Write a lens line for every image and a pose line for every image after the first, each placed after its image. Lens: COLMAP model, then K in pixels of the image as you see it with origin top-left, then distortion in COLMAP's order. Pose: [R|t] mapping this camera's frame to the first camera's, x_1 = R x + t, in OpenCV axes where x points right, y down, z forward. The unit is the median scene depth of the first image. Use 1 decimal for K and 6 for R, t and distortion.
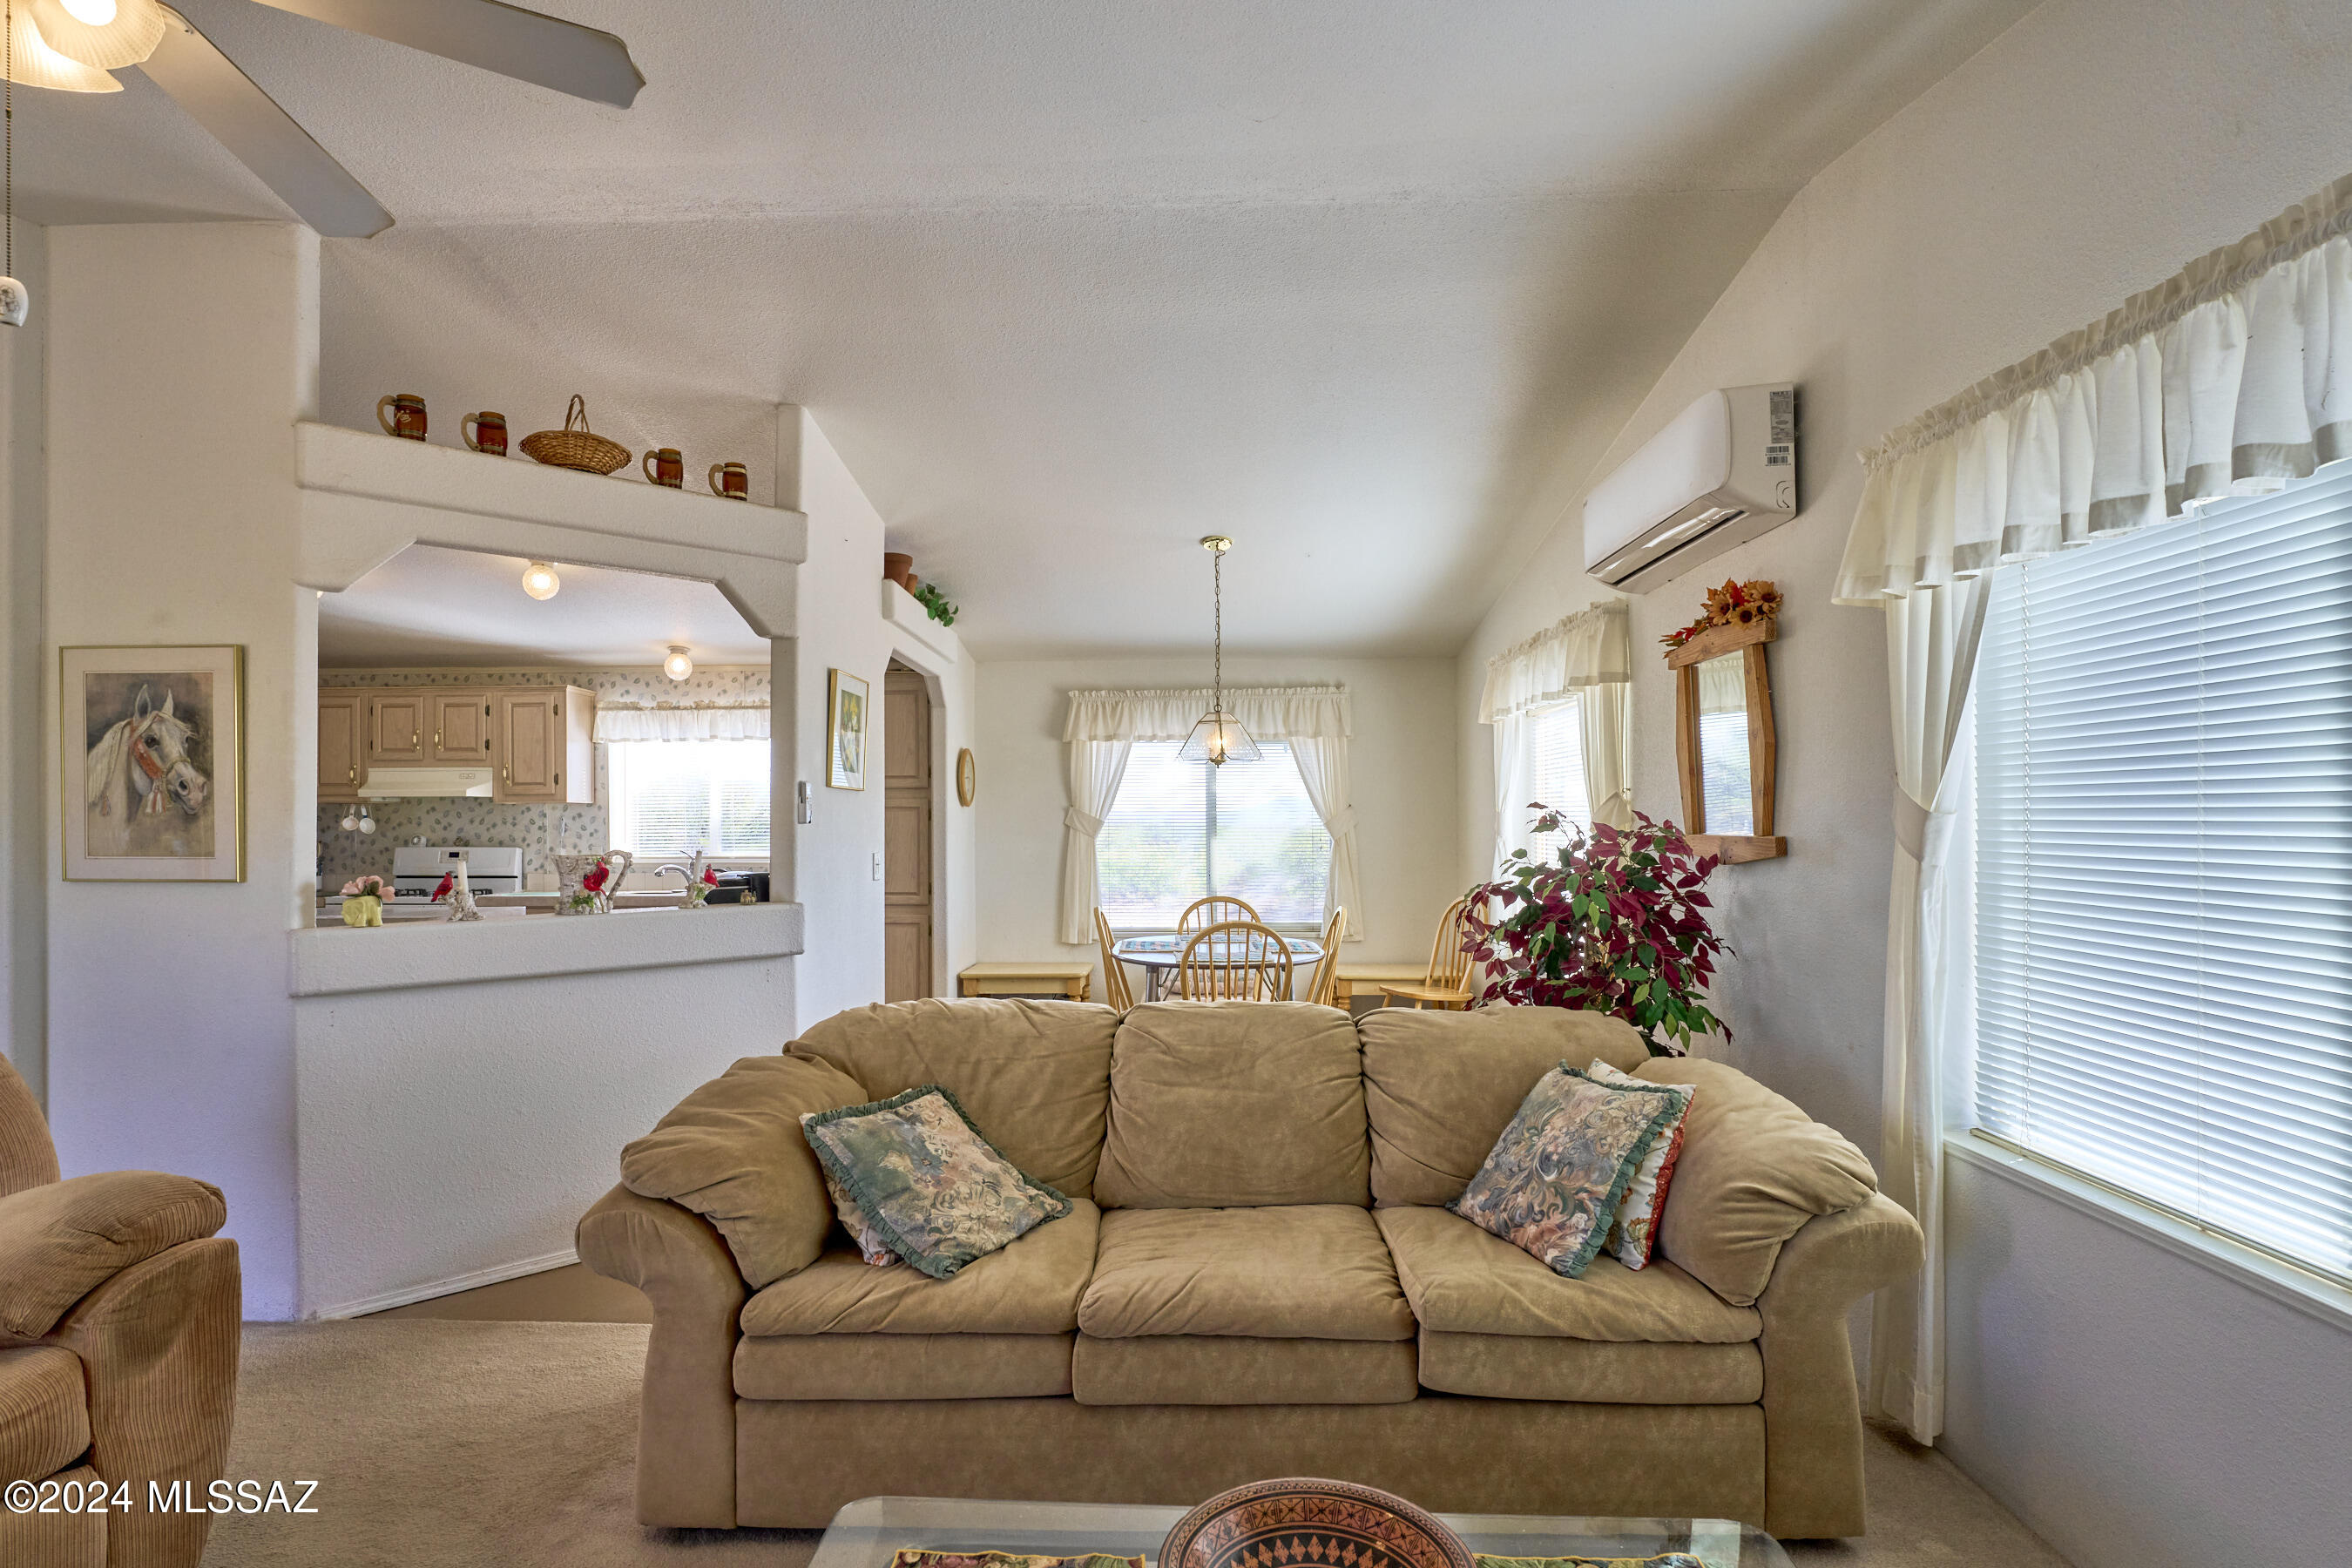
lens RADIAL K [[1139.7, 0, 1169.8], [0, 1139.7, 824.7], [0, 0, 1]] dist [-0.019135, -0.000031]
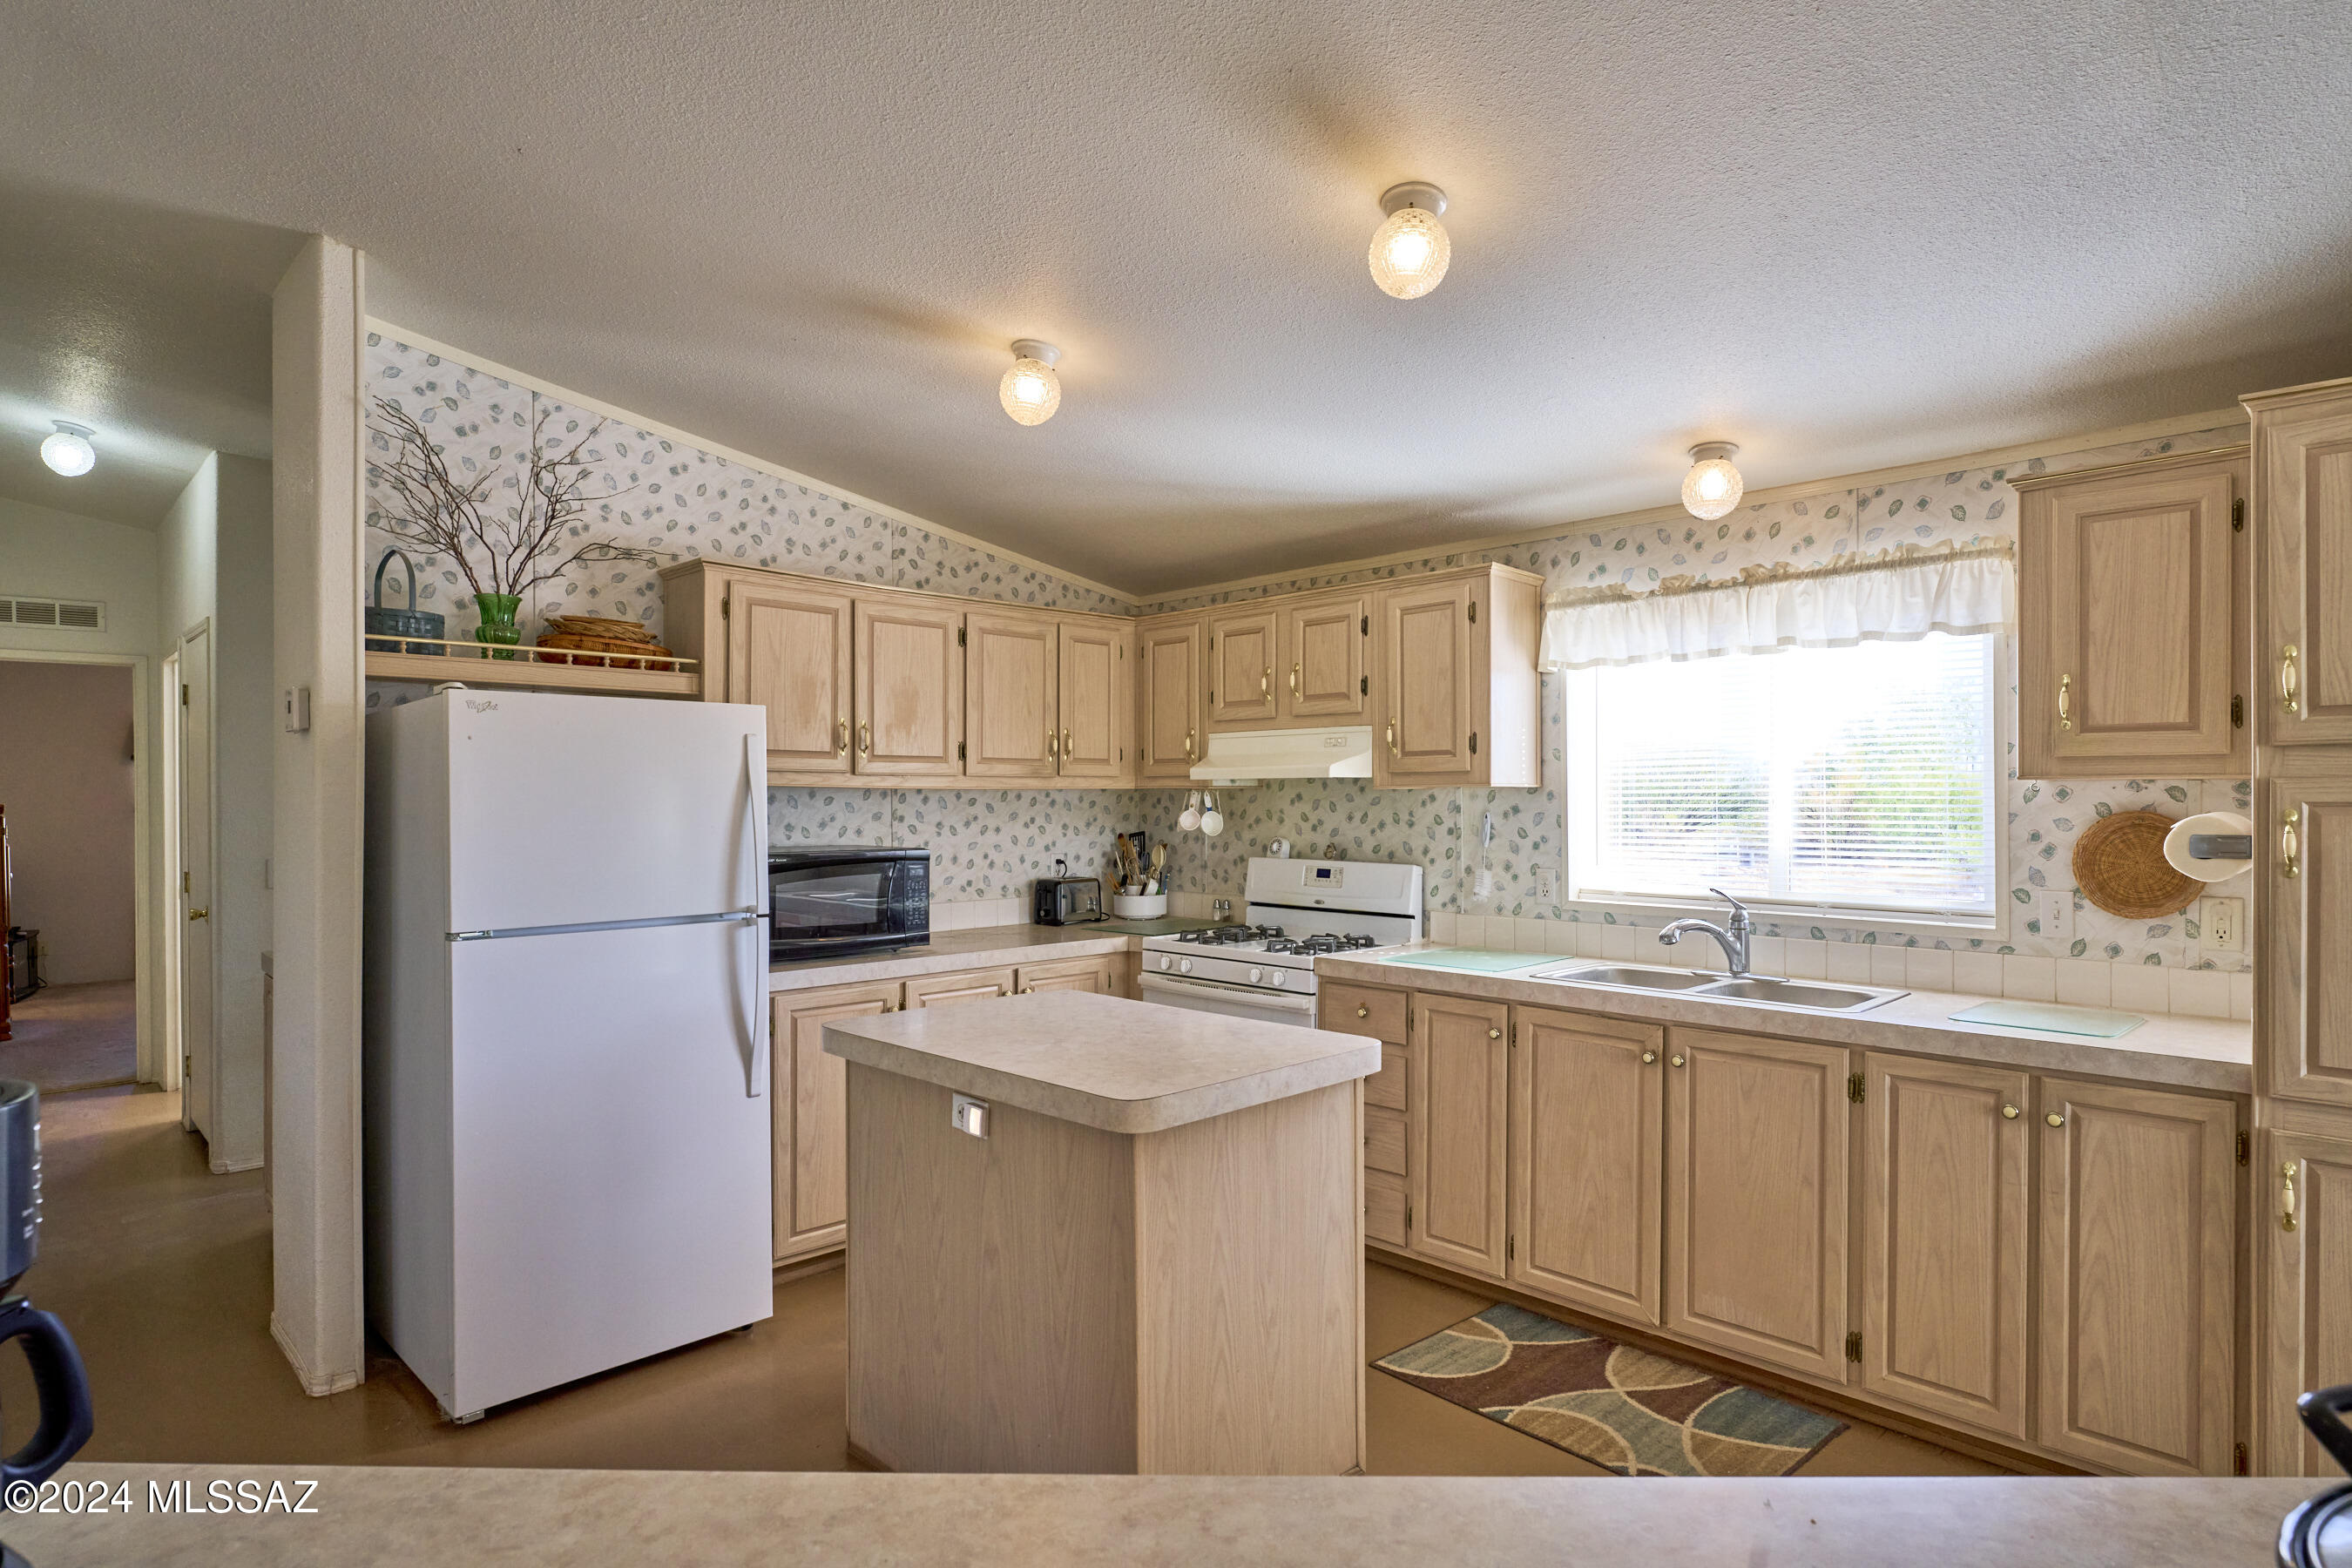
lens RADIAL K [[1225.9, 0, 1177.8], [0, 1225.9, 802.0], [0, 0, 1]] dist [-0.001661, -0.001300]
pose [[0.717642, 0.005810, -0.696388, -0.235046], [-0.001298, 0.999975, 0.007006, -0.016109], [0.696411, -0.004123, 0.717631, 0.480257]]
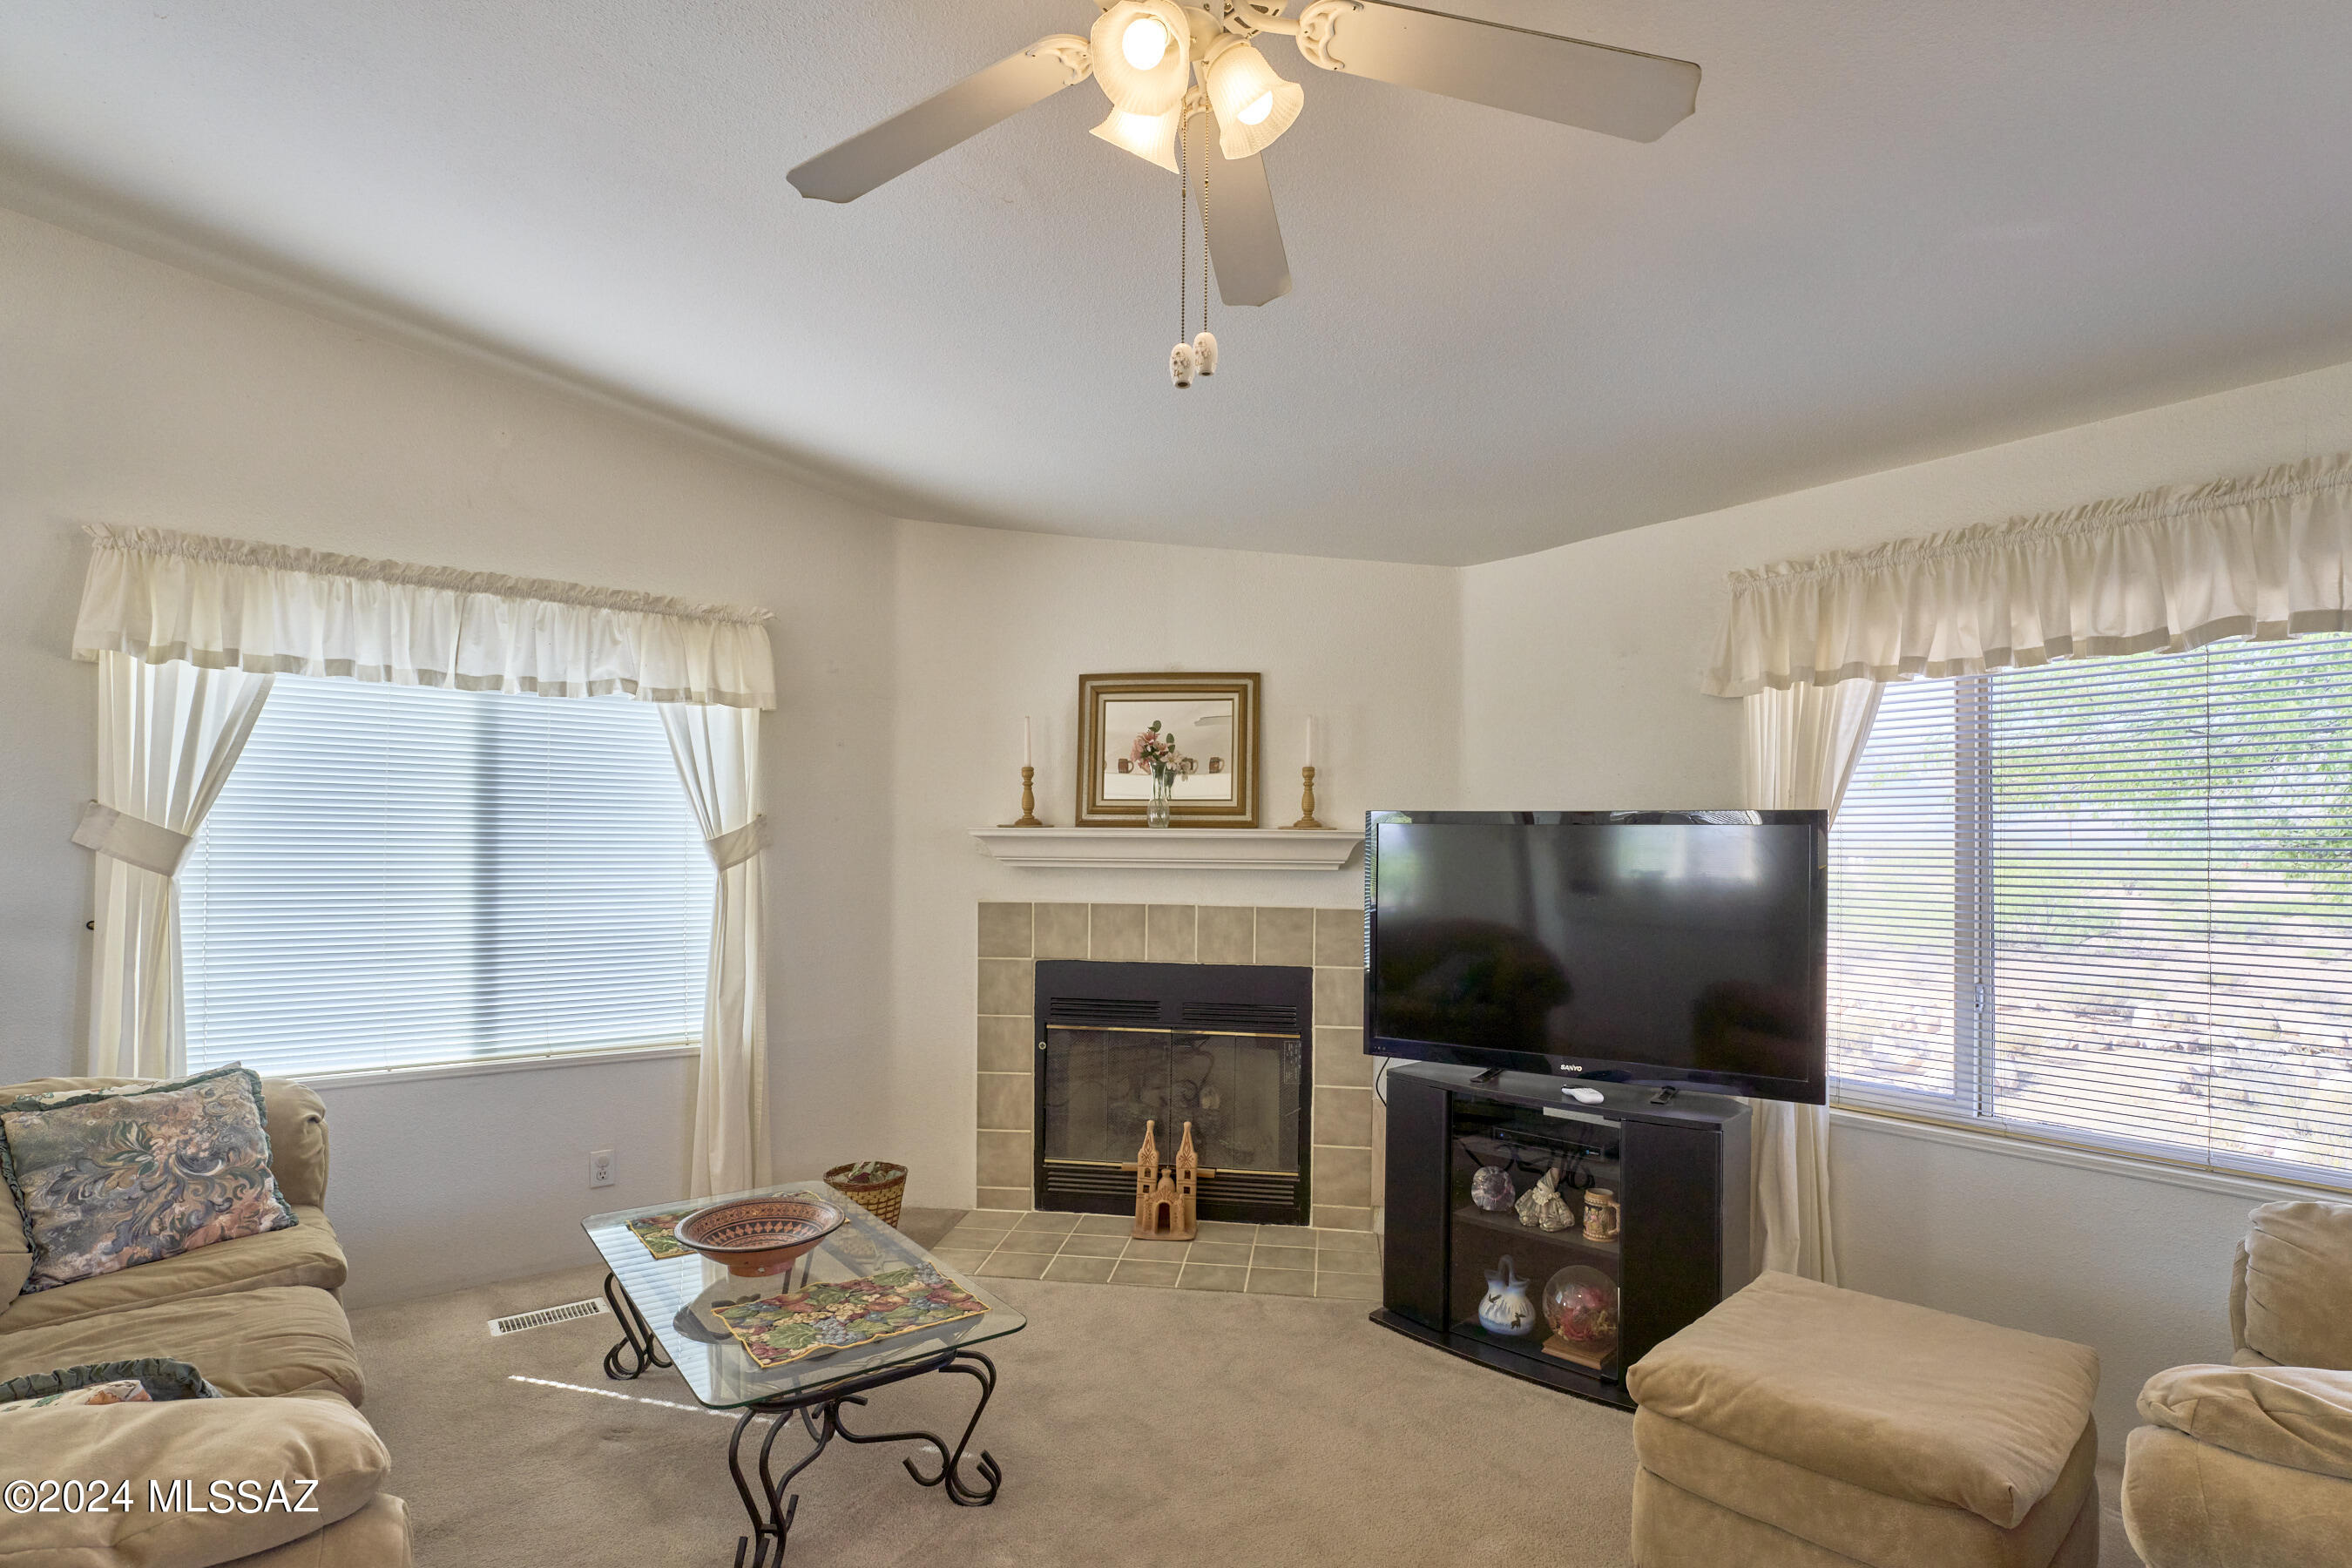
lens RADIAL K [[1118.8, 0, 1185.7], [0, 1118.8, 829.7], [0, 0, 1]] dist [-0.023897, 0.001817]
pose [[-0.637313, 0.012304, 0.770507, -0.339062], [0.000061, 0.999873, -0.015916, 0.000289], [-0.770605, -0.010096, -0.637233, 0.302399]]
